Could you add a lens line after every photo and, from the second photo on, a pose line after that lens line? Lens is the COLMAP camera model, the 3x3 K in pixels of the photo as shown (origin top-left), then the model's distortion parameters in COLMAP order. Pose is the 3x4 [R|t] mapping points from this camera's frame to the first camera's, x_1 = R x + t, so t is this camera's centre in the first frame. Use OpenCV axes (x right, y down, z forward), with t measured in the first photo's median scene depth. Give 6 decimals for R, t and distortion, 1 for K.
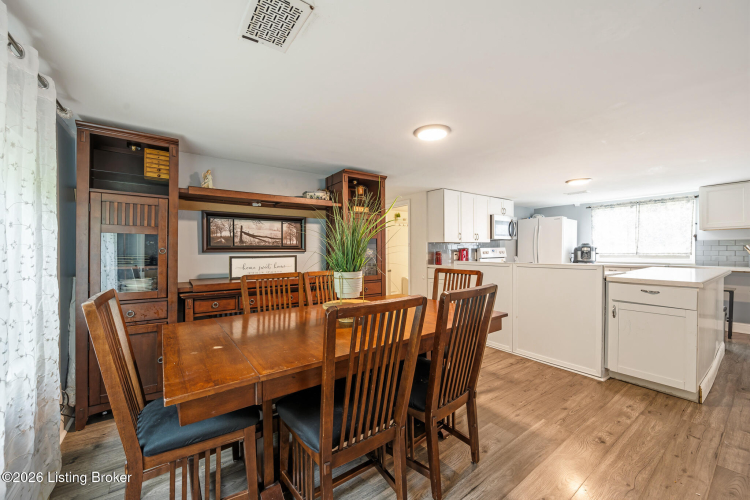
lens RADIAL K [[302.4, 0, 374.0], [0, 302.4, 252.5], [0, 0, 1]] dist [-0.000140, 0.000986]
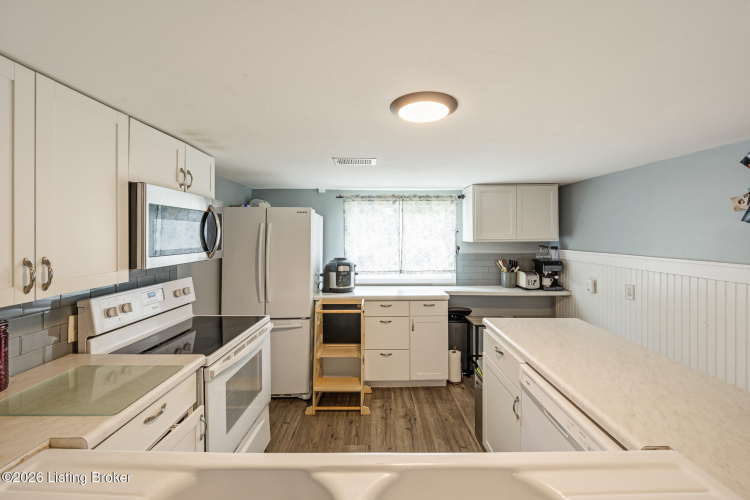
lens RADIAL K [[302.4, 0, 378.1], [0, 302.4, 234.3], [0, 0, 1]] dist [-0.000140, 0.000986]
pose [[0.588599, 0.010075, 0.808363, 0.315114], [0.004573, 0.999865, -0.015792, -0.076567], [-0.808412, 0.012991, 0.588473, 0.698672]]
